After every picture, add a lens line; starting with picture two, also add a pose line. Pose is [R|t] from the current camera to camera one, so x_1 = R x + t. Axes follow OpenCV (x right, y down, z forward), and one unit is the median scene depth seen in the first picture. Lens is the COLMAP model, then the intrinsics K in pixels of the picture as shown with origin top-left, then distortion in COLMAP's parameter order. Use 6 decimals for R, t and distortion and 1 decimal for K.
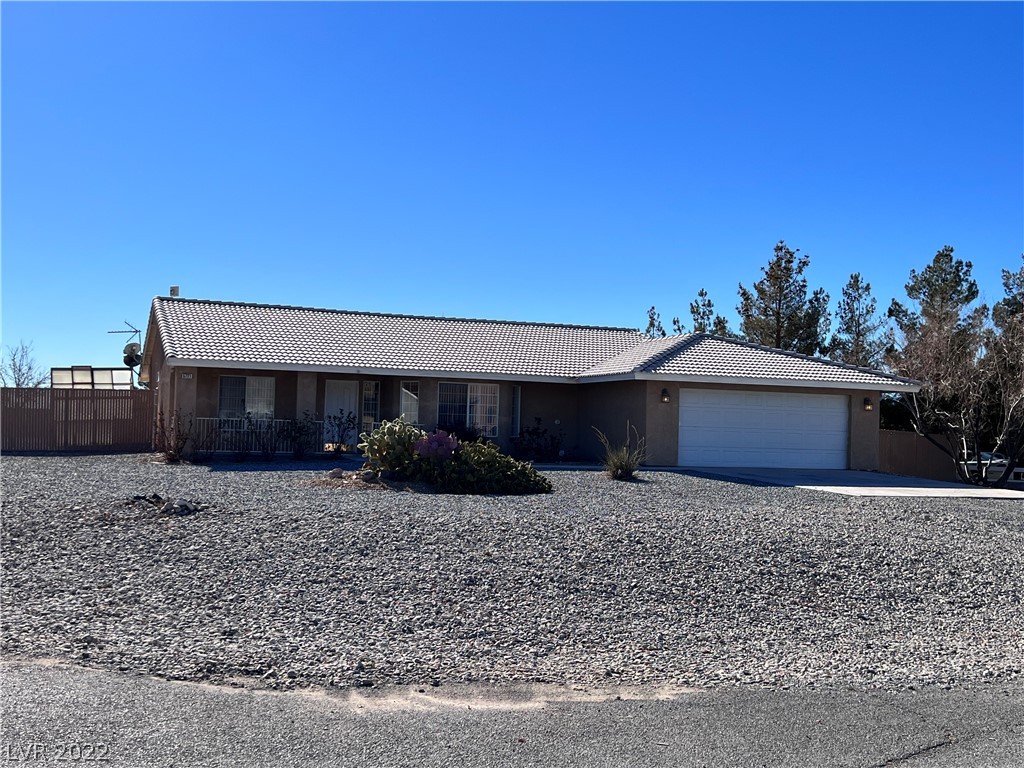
lens RADIAL K [[1163.9, 0, 505.8], [0, 1163.9, 384.9], [0, 0, 1]] dist [-0.003797, 0.000000]
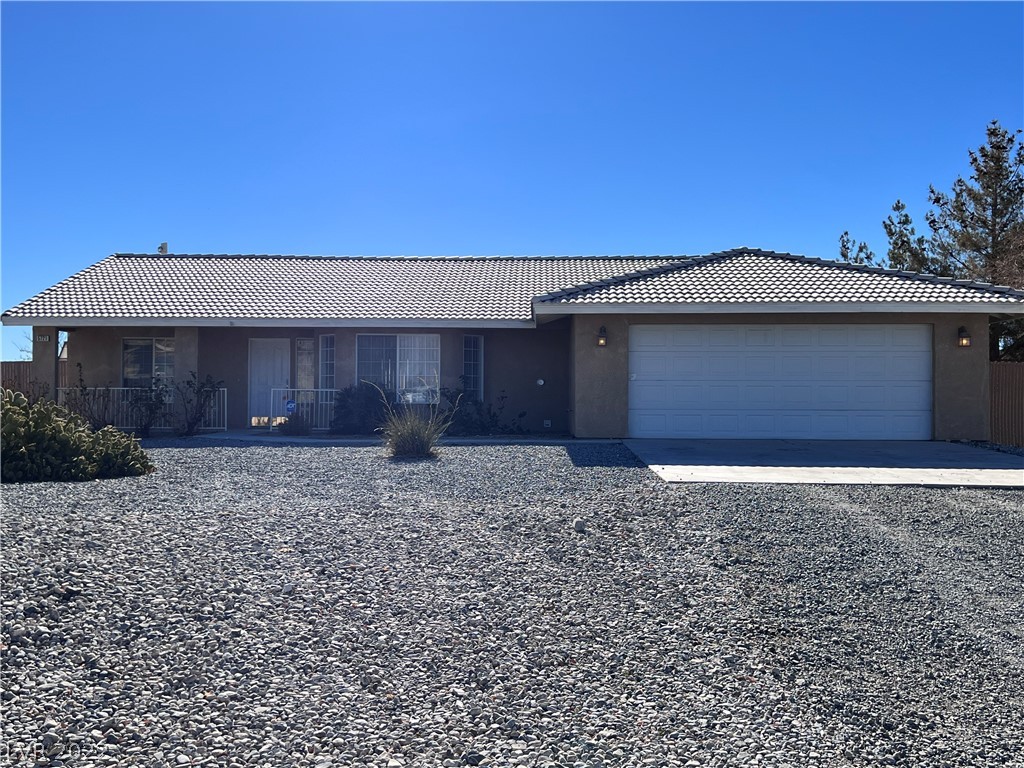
lens RADIAL K [[1163.9, 0, 513.6], [0, 1163.9, 385.8], [0, 0, 1]] dist [-0.003797, 0.000000]
pose [[0.922650, -0.031991, -0.384309, 0.328171], [0.038411, 0.999221, 0.009040, 0.028303], [0.383721, -0.023102, 0.923160, 0.319956]]
